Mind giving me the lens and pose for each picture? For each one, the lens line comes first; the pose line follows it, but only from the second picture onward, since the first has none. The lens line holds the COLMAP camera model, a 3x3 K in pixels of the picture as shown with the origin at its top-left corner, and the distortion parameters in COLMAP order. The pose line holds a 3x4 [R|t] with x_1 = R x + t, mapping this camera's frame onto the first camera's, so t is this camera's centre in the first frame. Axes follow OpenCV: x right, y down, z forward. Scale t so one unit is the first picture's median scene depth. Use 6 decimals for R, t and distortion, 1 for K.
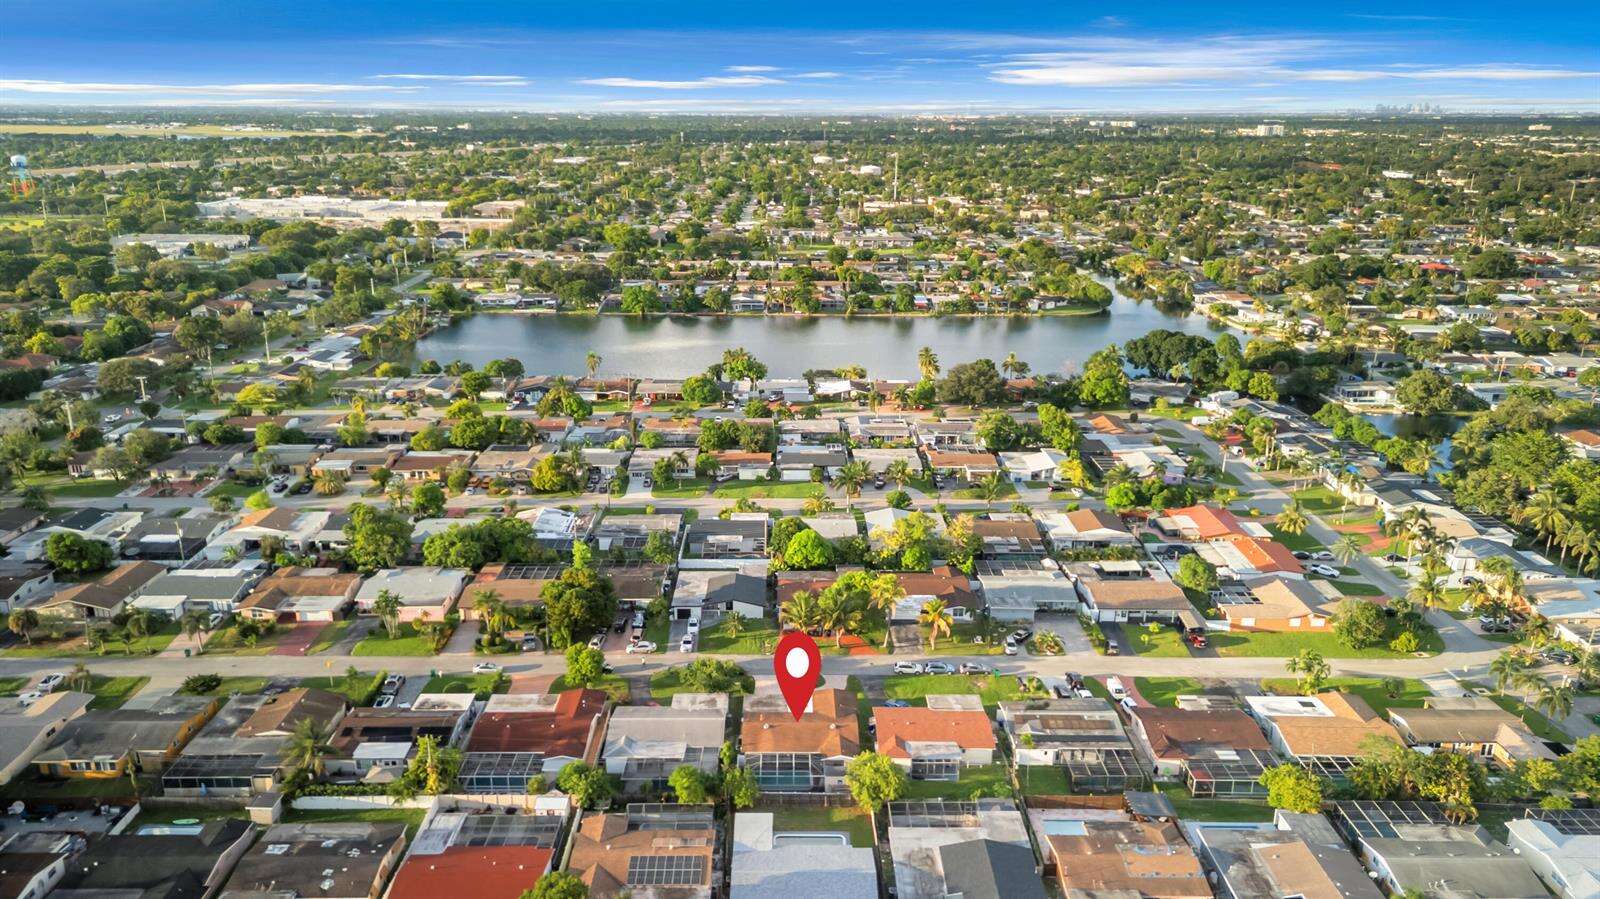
lens RADIAL K [[1114.5, 0, 791.8], [0, 1114.5, 453.6], [0, 0, 1]] dist [0.104975, -0.130564]
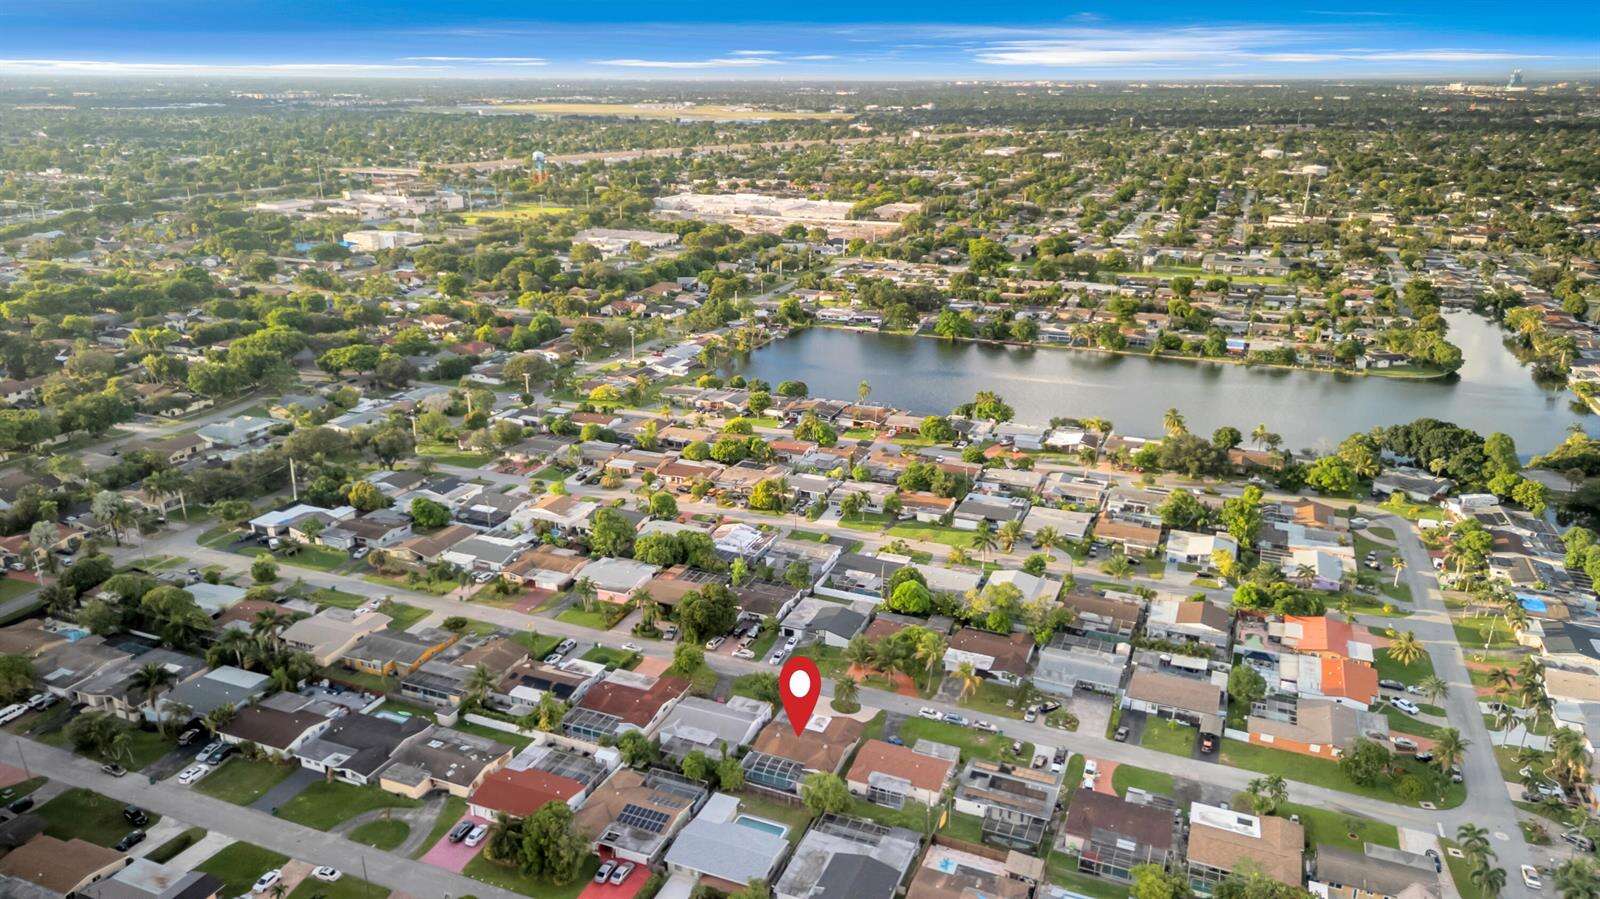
lens RADIAL K [[1114.5, 0, 791.8], [0, 1114.5, 453.6], [0, 0, 1]] dist [0.104975, -0.130564]
pose [[0.919449, 0.123743, -0.373230, 0.260530], [-0.113999, 0.992313, 0.048162, -0.087901], [0.376320, -0.001735, 0.926488, -0.124126]]
